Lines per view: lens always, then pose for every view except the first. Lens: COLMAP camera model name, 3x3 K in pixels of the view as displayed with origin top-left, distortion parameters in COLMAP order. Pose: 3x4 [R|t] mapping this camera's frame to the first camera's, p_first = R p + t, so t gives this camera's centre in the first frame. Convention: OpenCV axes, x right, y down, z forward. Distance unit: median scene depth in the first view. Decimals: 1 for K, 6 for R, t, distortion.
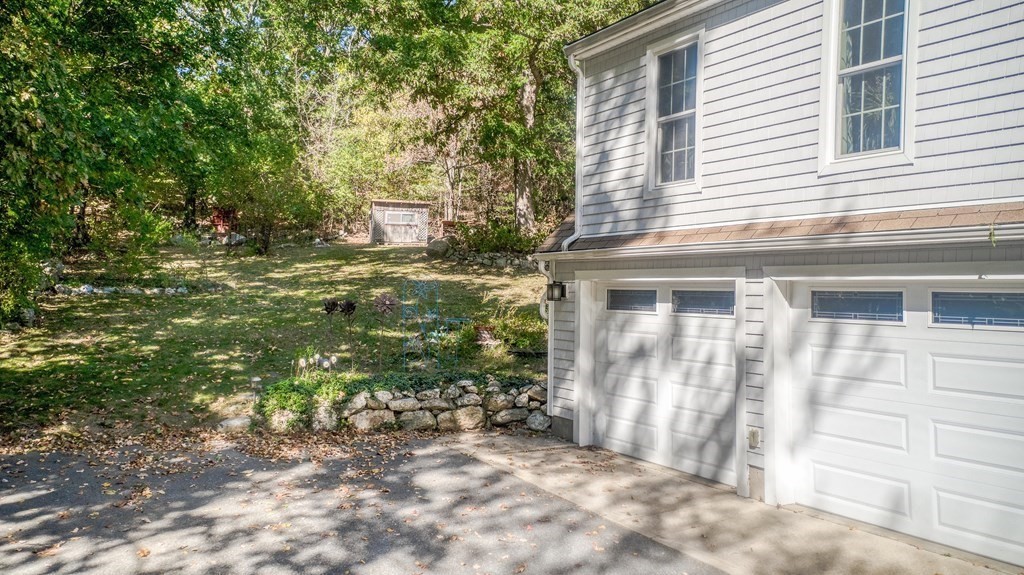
lens RADIAL K [[796.2, 0, 512.0], [0, 796.2, 287.5], [0, 0, 1]] dist [-0.097705, -0.001221]
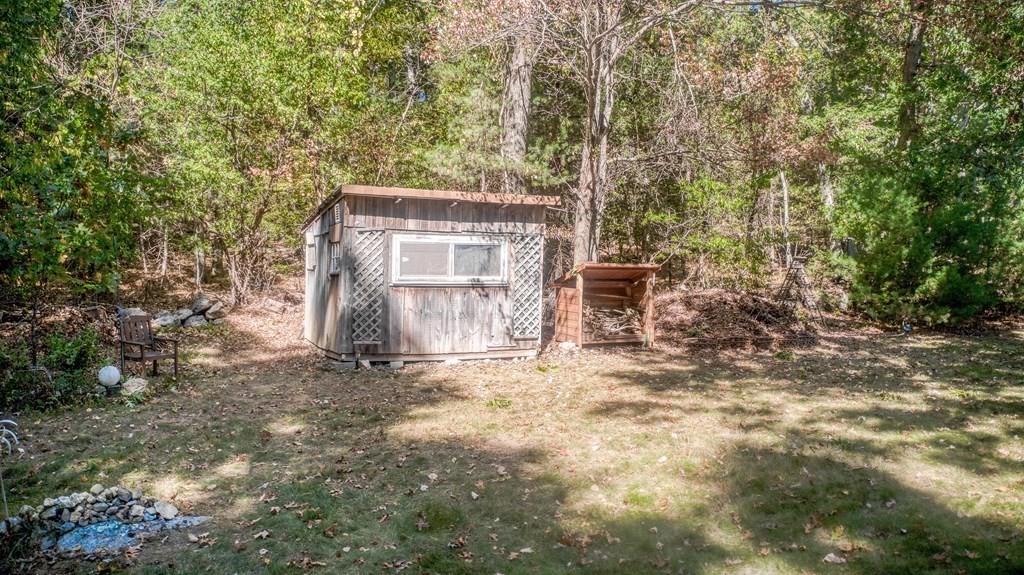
lens RADIAL K [[796.2, 0, 512.0], [0, 796.2, 287.5], [0, 0, 1]] dist [-0.097705, -0.001221]
pose [[0.978643, -0.011564, 0.205243, -0.173187], [0.011501, 0.999933, 0.001502, -0.078376], [-0.205246, 0.000891, 0.978710, 0.739324]]
